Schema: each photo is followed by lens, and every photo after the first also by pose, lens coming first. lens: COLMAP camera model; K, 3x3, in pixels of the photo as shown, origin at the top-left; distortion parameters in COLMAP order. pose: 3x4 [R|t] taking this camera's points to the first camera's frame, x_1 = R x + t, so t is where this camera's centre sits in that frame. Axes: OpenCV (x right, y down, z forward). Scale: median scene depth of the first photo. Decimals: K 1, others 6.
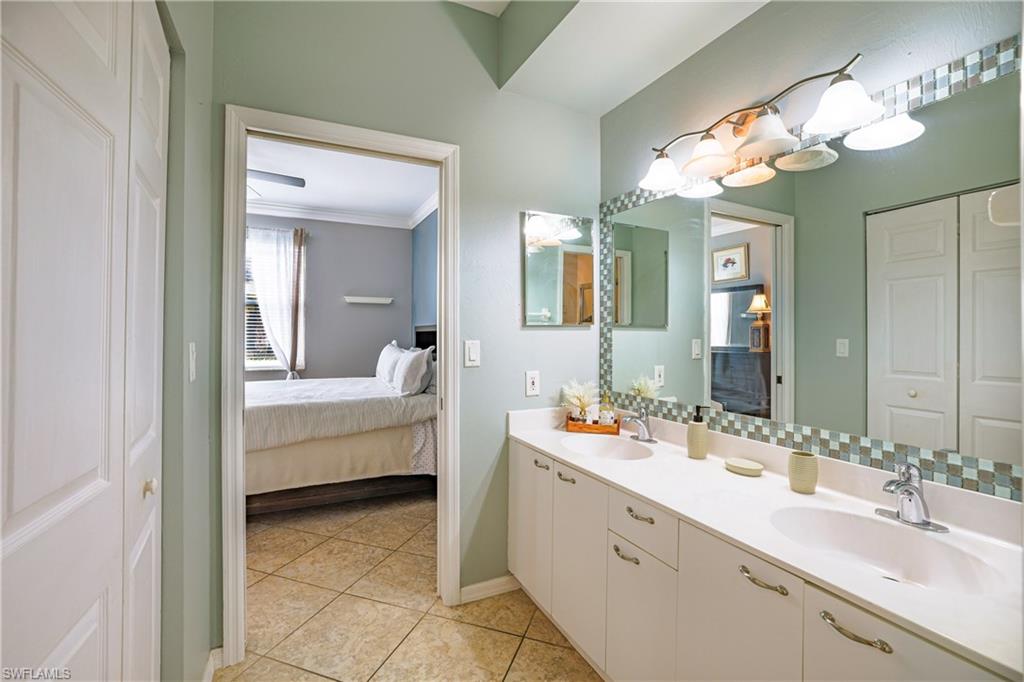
lens RADIAL K [[447.2, 0, 509.7], [0, 447.2, 333.0], [0, 0, 1]] dist [-0.041509, 0.017735]
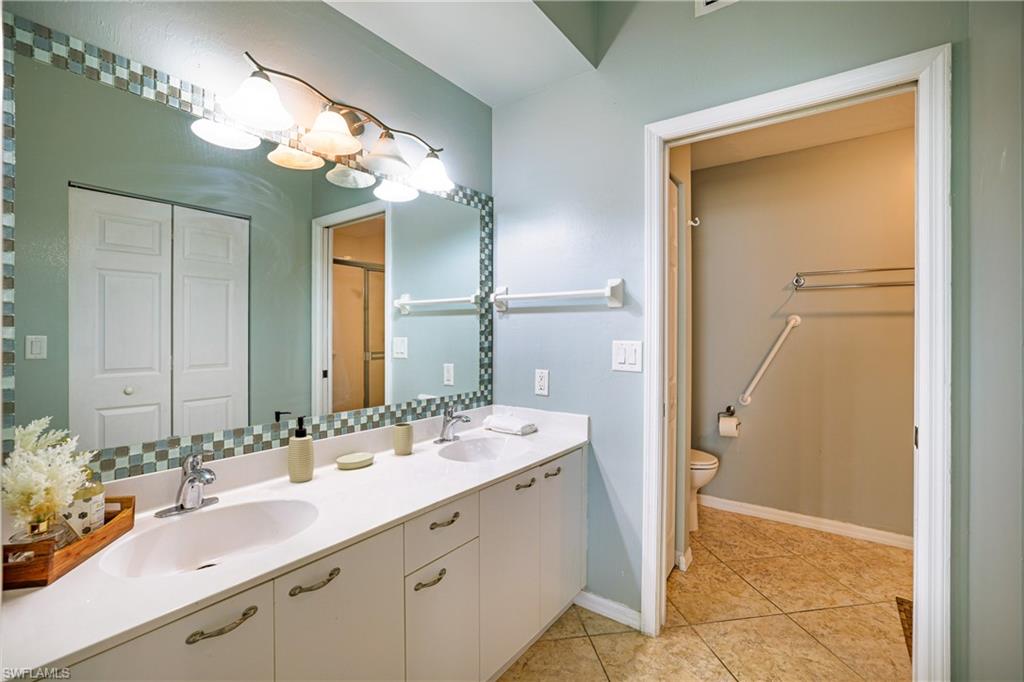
lens RADIAL K [[447.2, 0, 509.7], [0, 447.2, 333.0], [0, 0, 1]] dist [-0.041509, 0.017735]
pose [[-0.443422, -0.007306, 0.896283, -0.480776], [-0.002032, 0.999972, 0.007146, 0.001090], [-0.896311, 0.001348, -0.443425, 1.011526]]
